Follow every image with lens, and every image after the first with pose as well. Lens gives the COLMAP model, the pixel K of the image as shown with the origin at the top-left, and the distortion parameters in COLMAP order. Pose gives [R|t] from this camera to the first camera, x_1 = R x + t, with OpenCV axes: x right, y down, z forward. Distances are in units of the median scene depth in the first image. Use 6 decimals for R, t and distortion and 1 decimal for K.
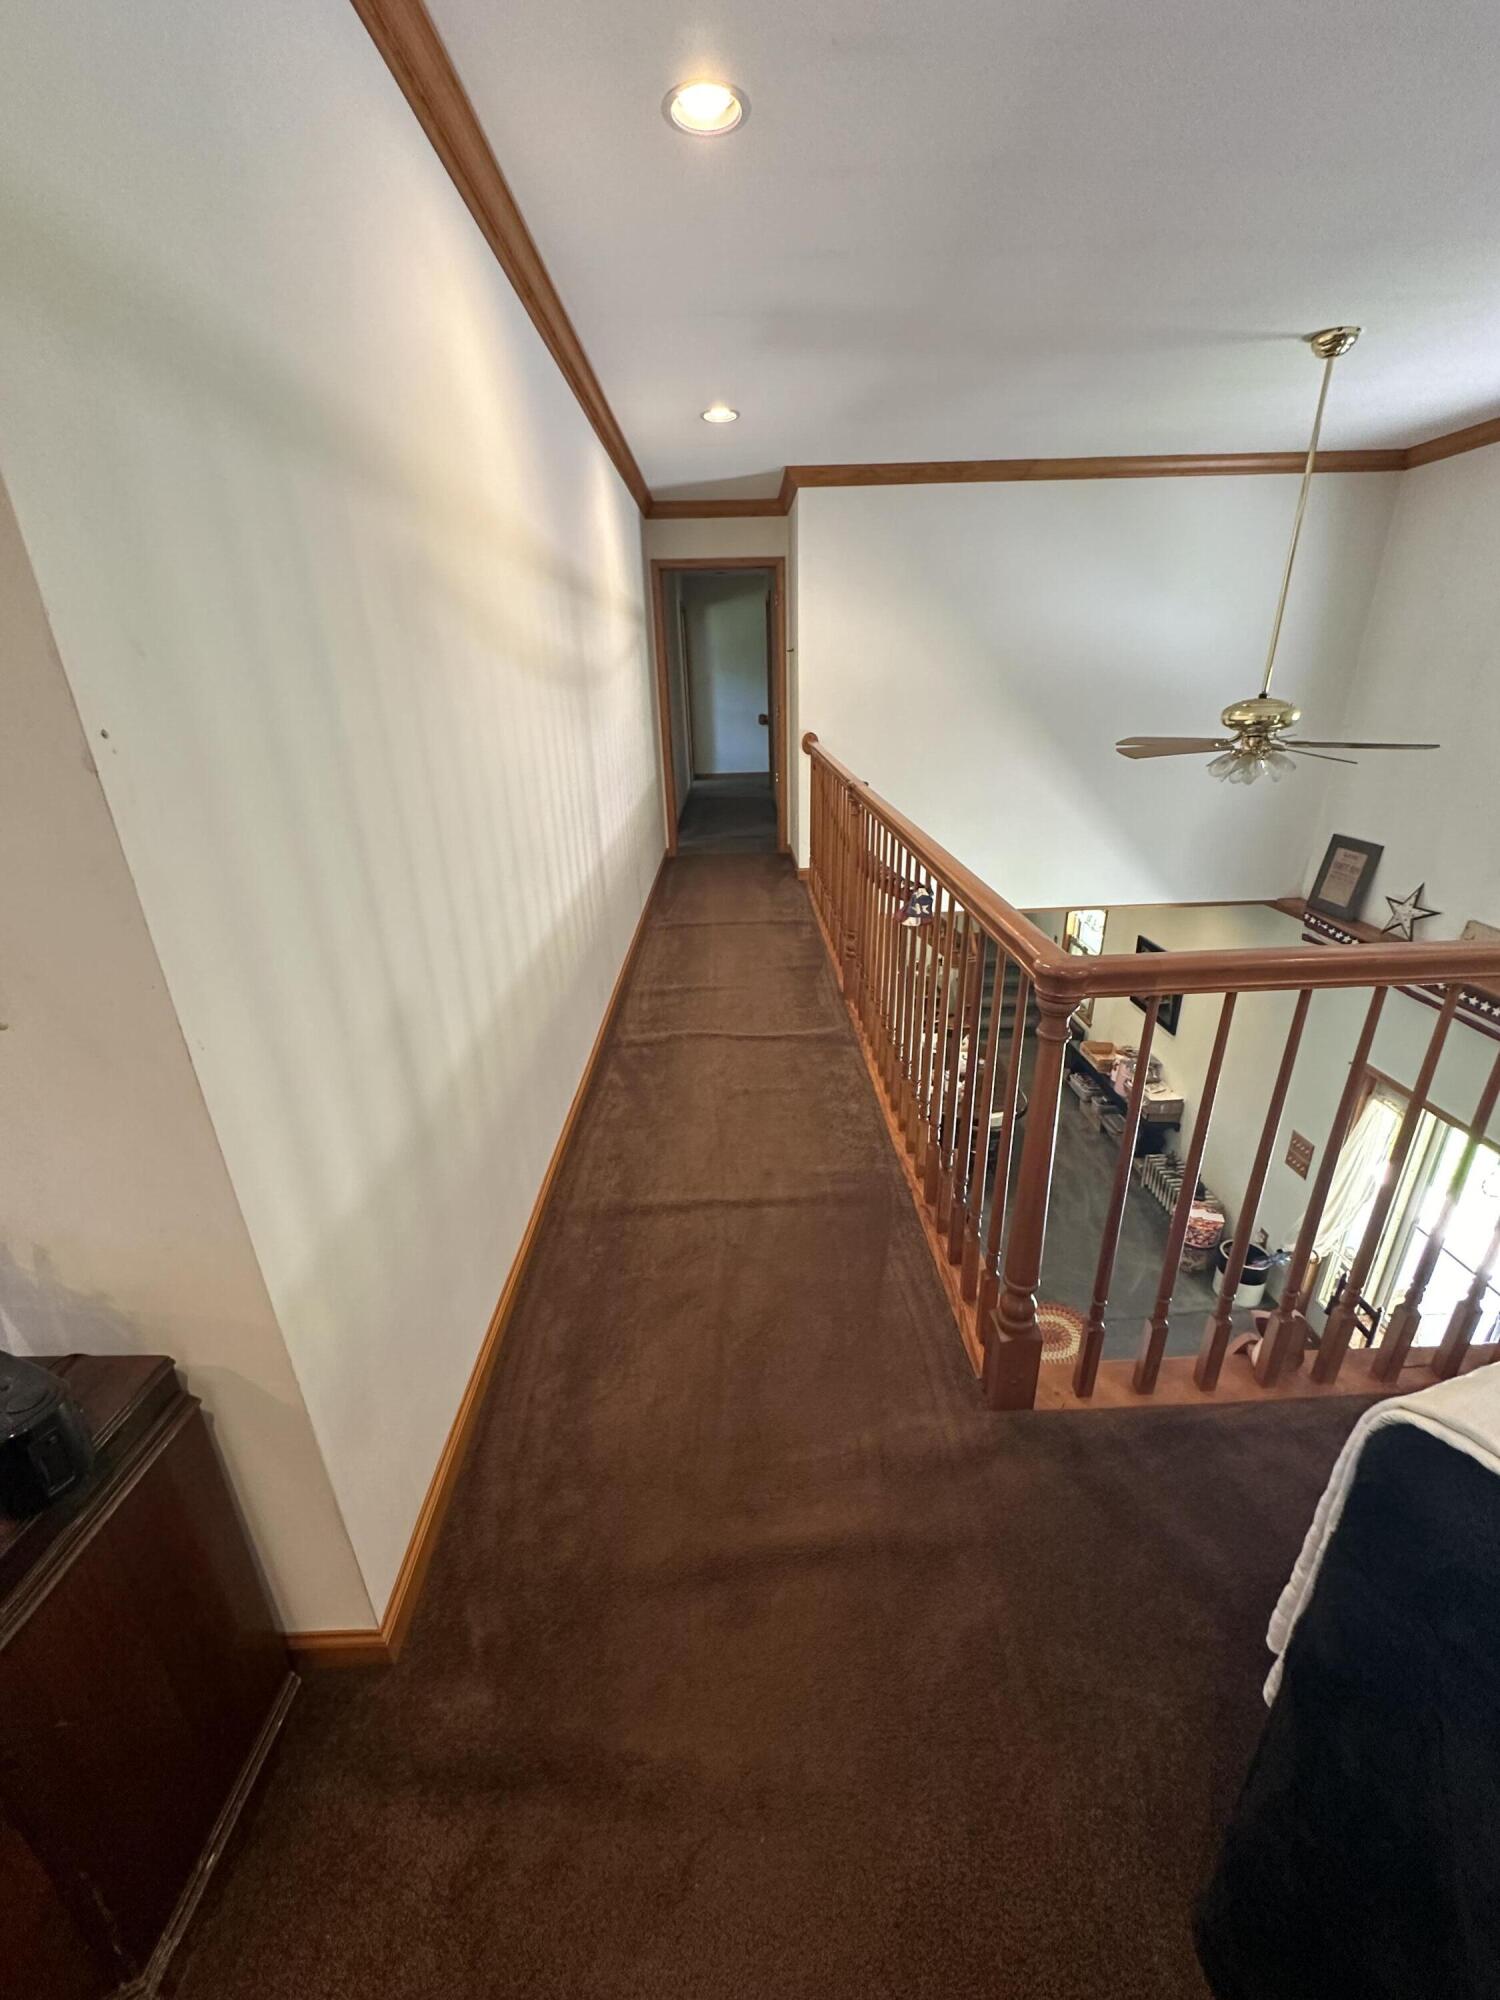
lens RADIAL K [[799.4, 0, 758.1], [0, 799.4, 995.0], [0, 0, 1]] dist [-0.002498, 0.000032]
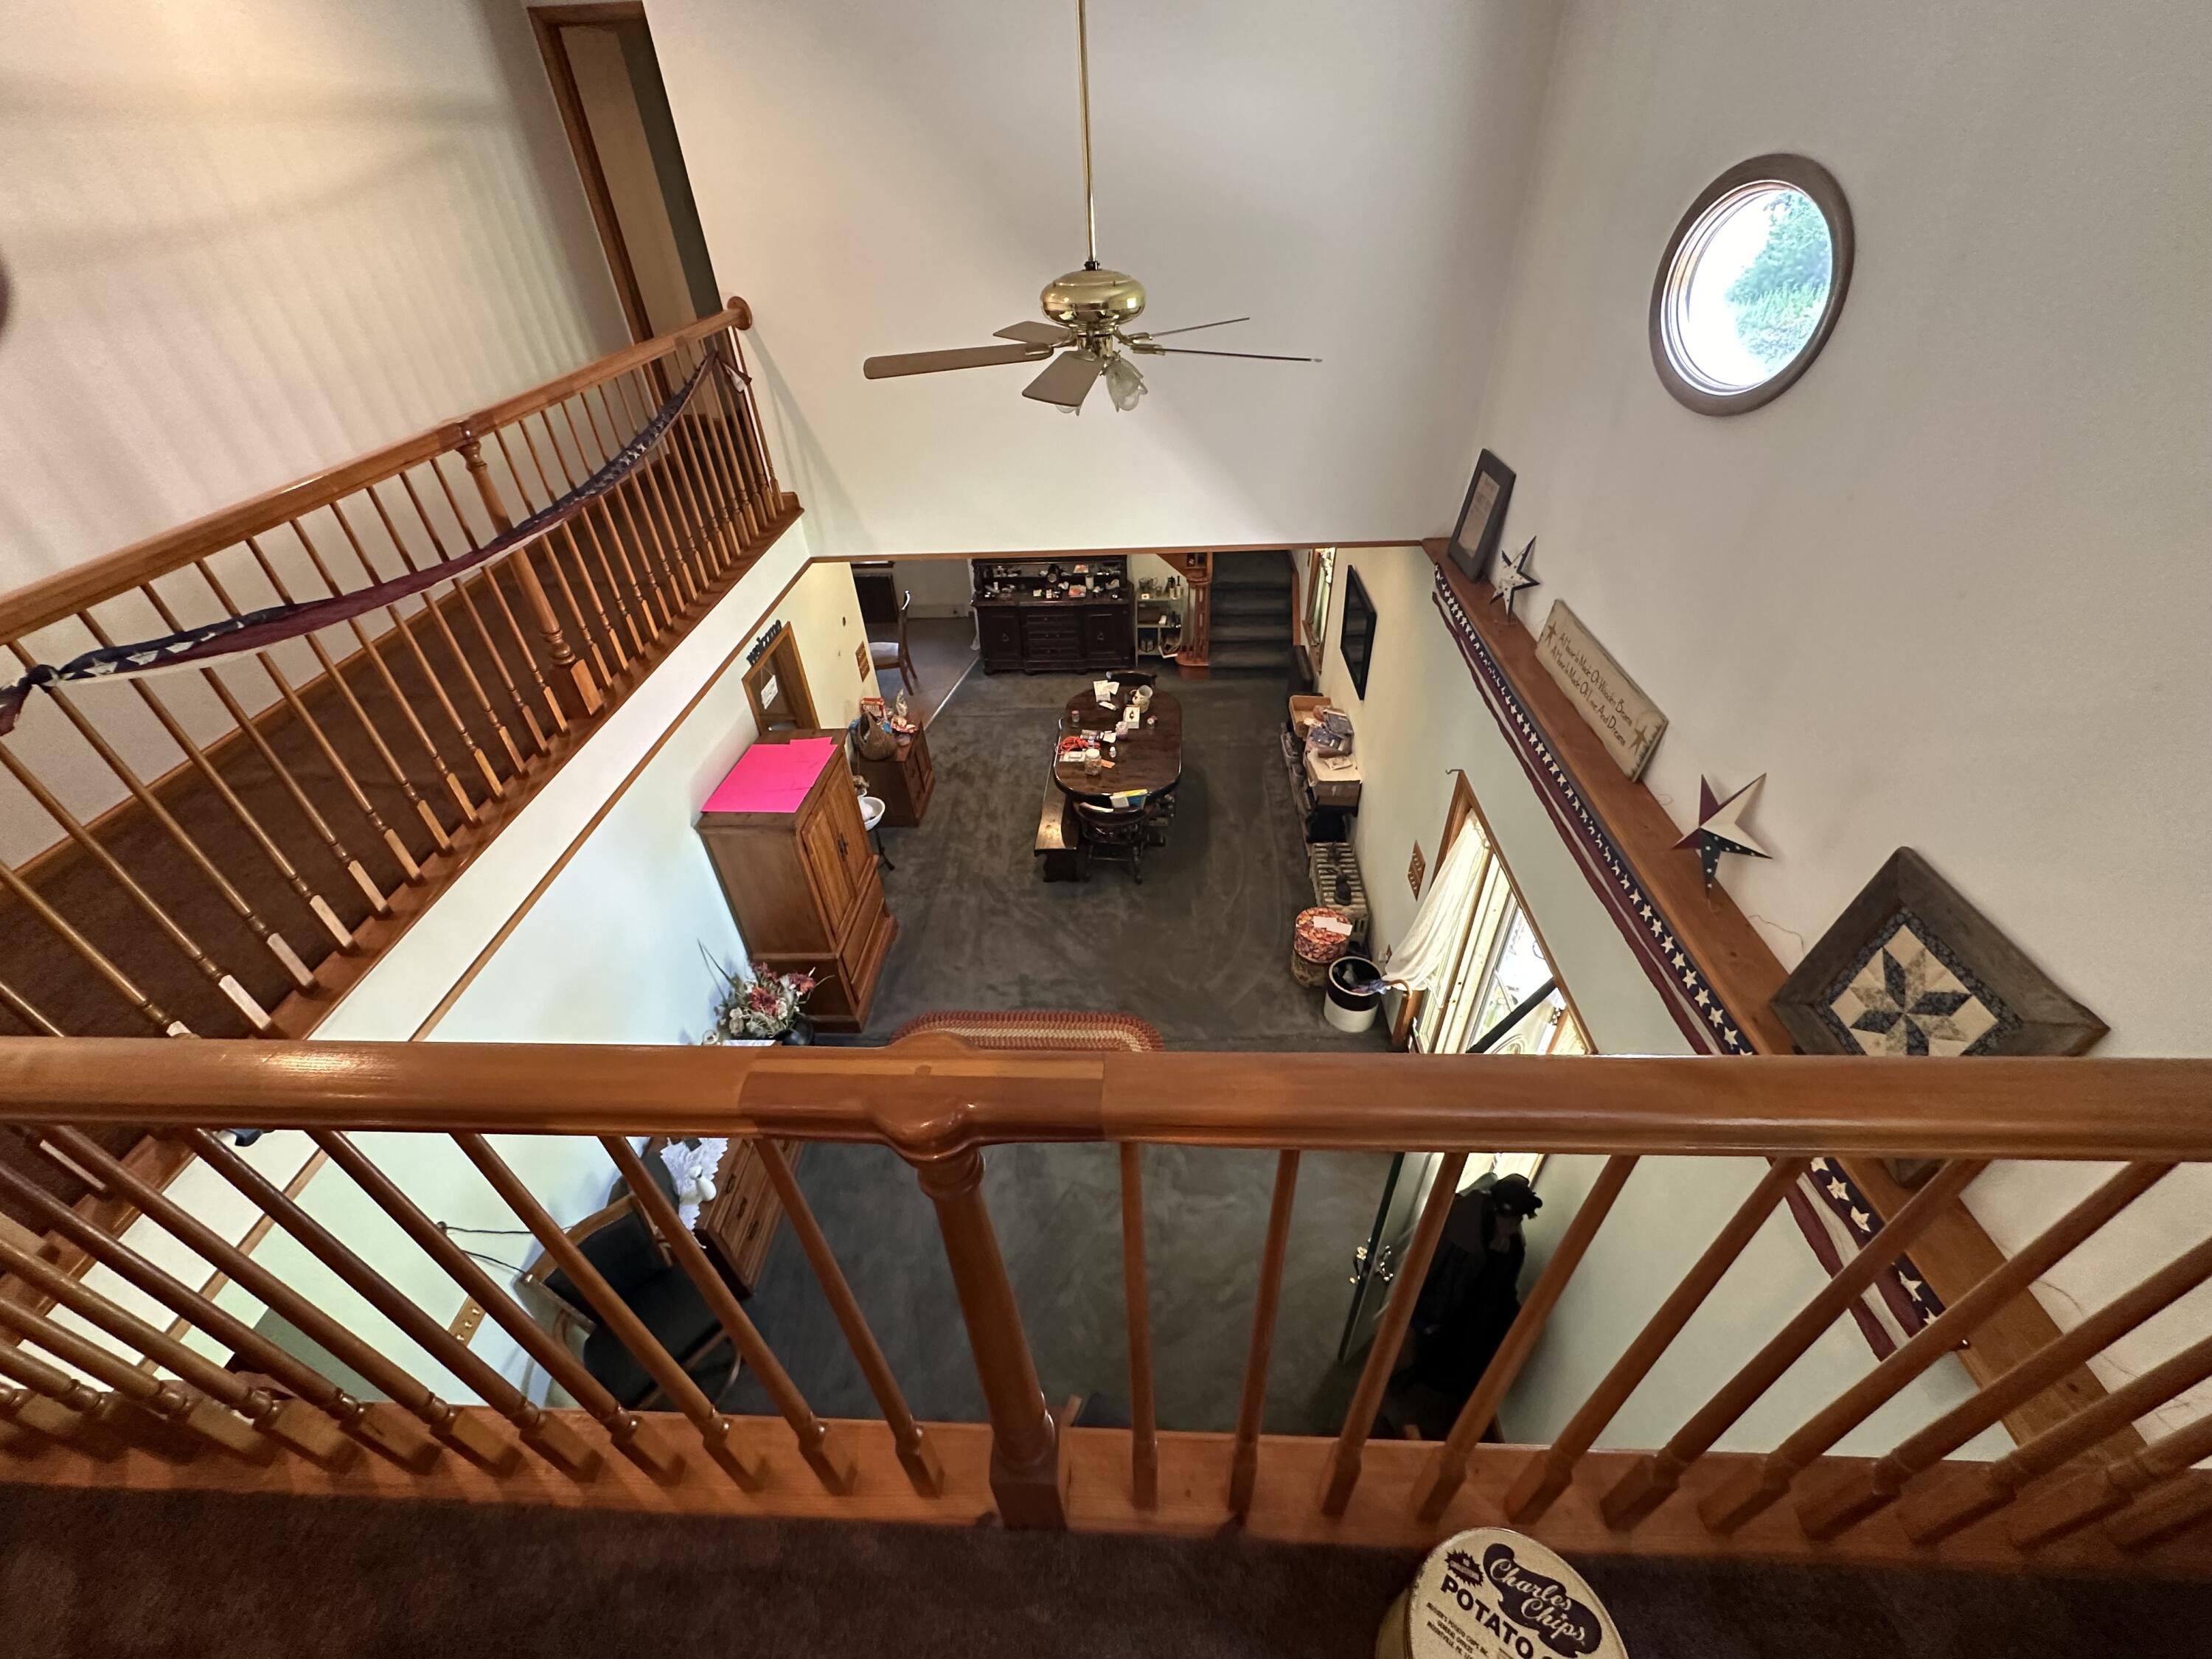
lens RADIAL K [[884.1, 0, 1105.1], [0, 884.1, 827.0], [0, 0, 1]] dist [-0.002498, 0.000032]
pose [[0.996855, 0.033081, -0.072009, 0.463588], [-0.012256, 0.962123, 0.272341, -0.090137], [0.078291, -0.270602, 0.959502, 0.138091]]
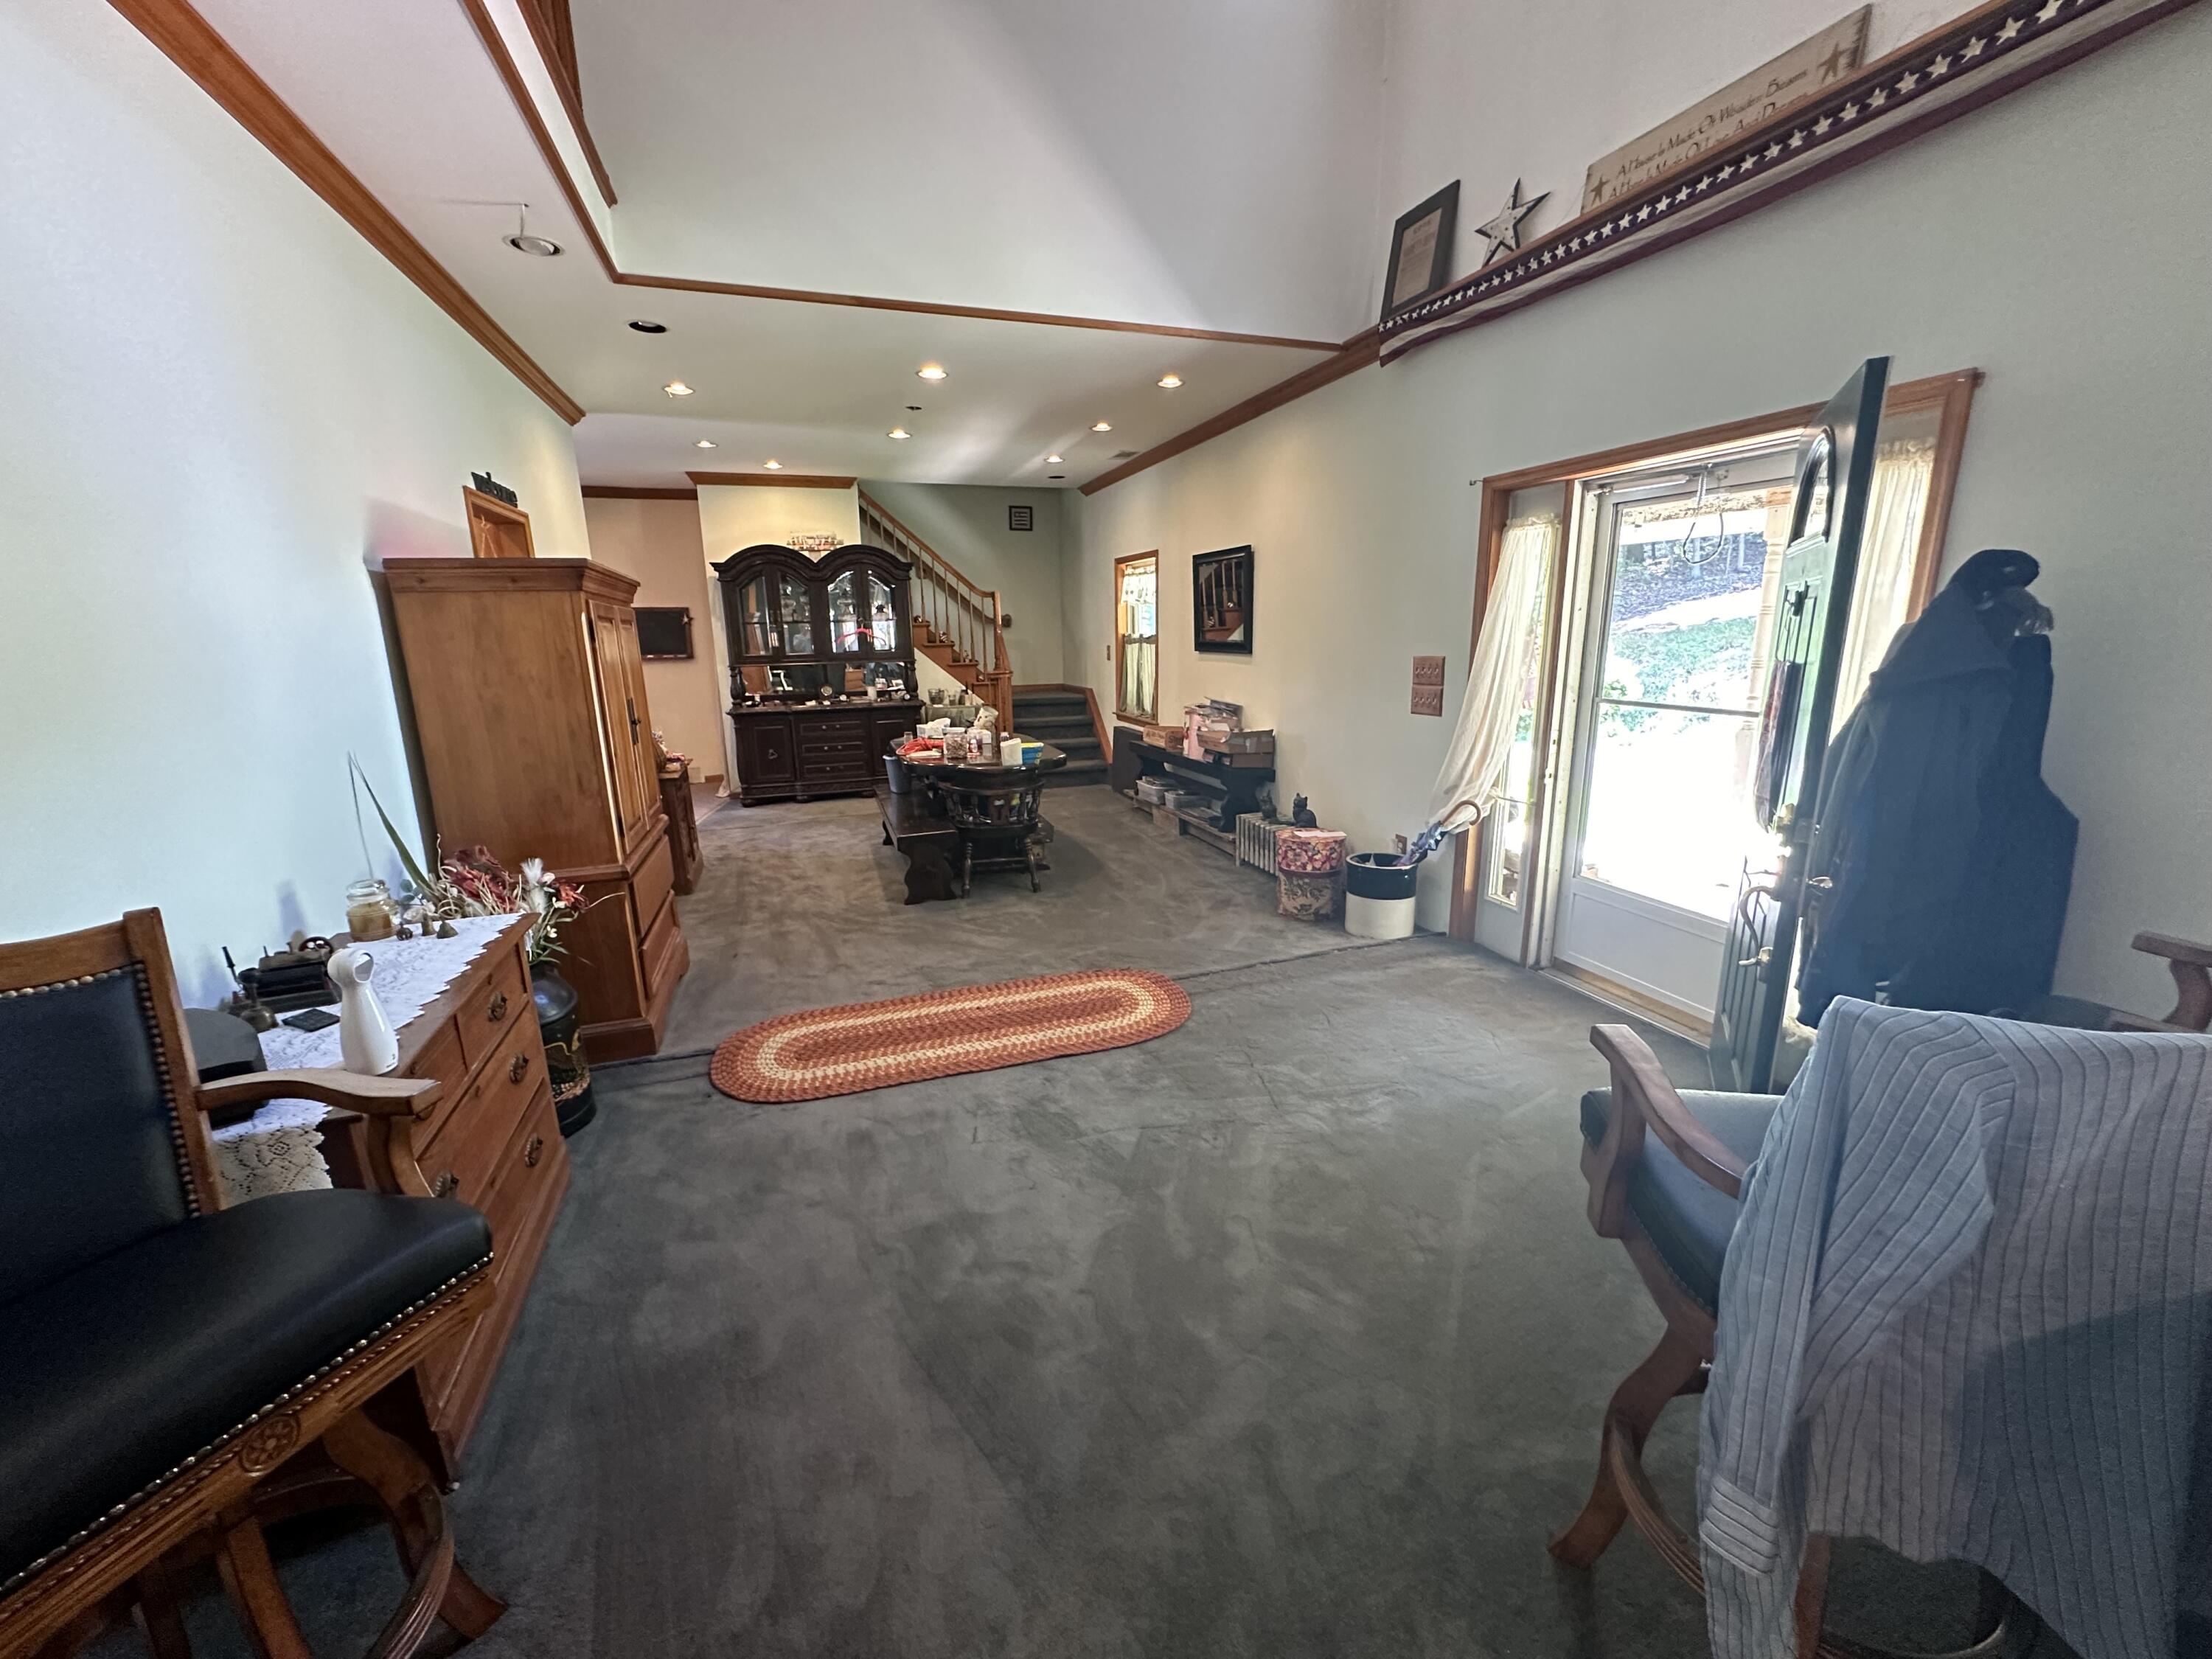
lens RADIAL K [[884.1, 0, 1107.2], [0, 884.1, 821.1], [0, 0, 1]] dist [-0.002498, 0.000032]
pose [[0.954318, -0.054616, 0.293759, 0.211619], [0.104734, 0.981920, -0.157682, 0.437240], [-0.279836, 0.181245, 0.942784, 0.427086]]
